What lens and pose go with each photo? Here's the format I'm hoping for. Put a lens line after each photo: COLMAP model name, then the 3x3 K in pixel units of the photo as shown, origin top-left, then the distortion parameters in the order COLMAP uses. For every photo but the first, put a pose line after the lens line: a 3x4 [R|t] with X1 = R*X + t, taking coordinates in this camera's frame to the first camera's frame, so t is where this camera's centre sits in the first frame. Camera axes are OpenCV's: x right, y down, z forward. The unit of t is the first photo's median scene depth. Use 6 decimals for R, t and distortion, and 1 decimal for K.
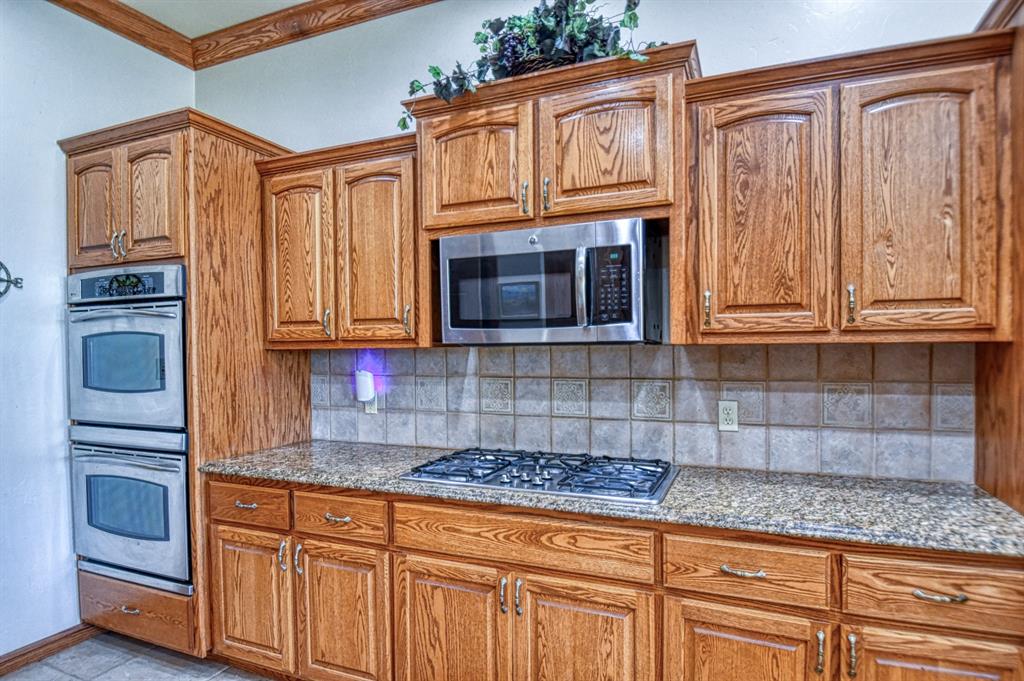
lens RADIAL K [[571.5, 0, 514.3], [0, 571.5, 350.6], [0, 0, 1]] dist [-0.005163, -0.000266]
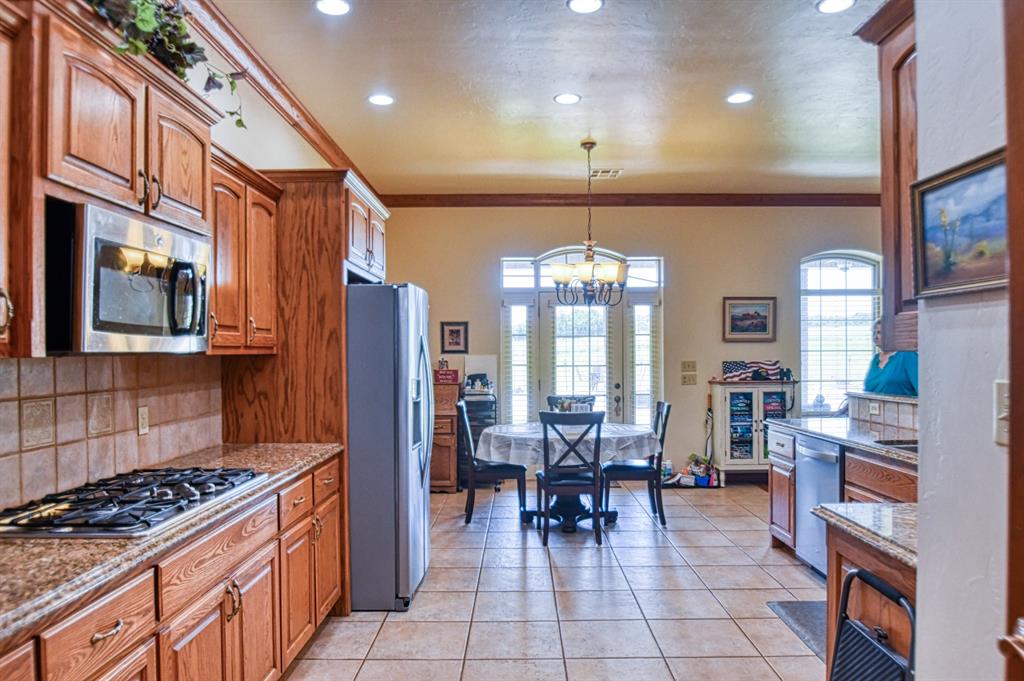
lens RADIAL K [[691.3, 0, 511.7], [0, 691.3, 345.4], [0, 0, 1]] dist [-0.004685, -0.000814]
pose [[-0.372143, 0.020583, 0.927947, -1.130968], [0.018541, 0.999719, -0.014739, 0.002626], [-0.927990, 0.011720, -0.372421, 0.837176]]
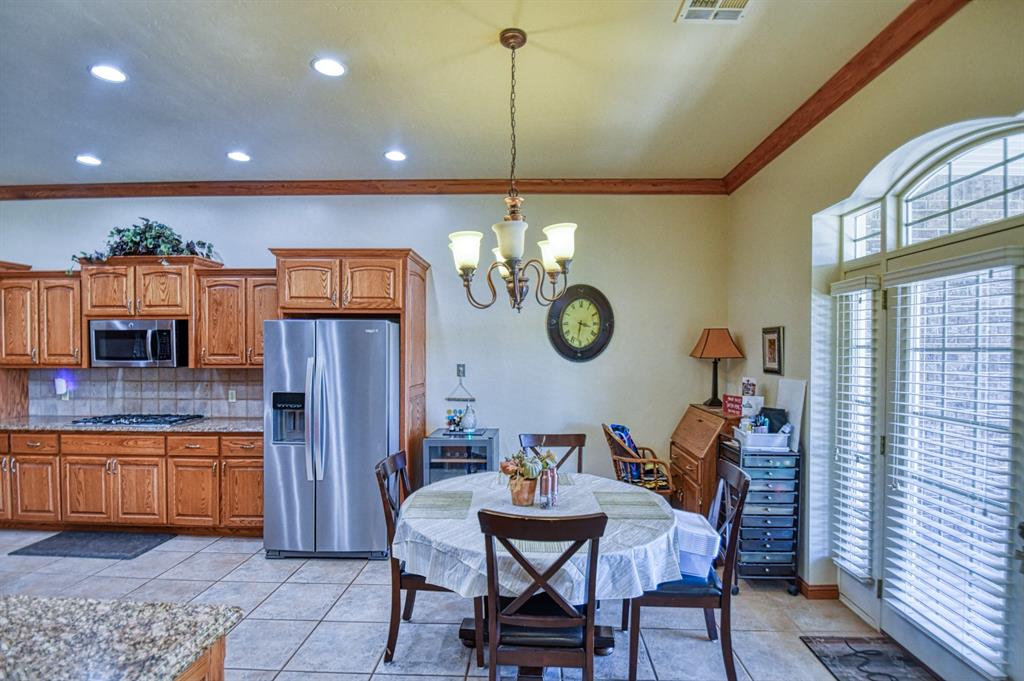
lens RADIAL K [[512.0, 0, 514.9], [0, 512.0, 354.8], [0, 0, 1]] dist [0.001333, -0.012155]
pose [[0.937479, 0.006082, 0.347989, 0.751205], [-0.006830, 0.999976, 0.000921, -0.074222], [-0.347975, -0.003240, 0.937498, -1.494712]]
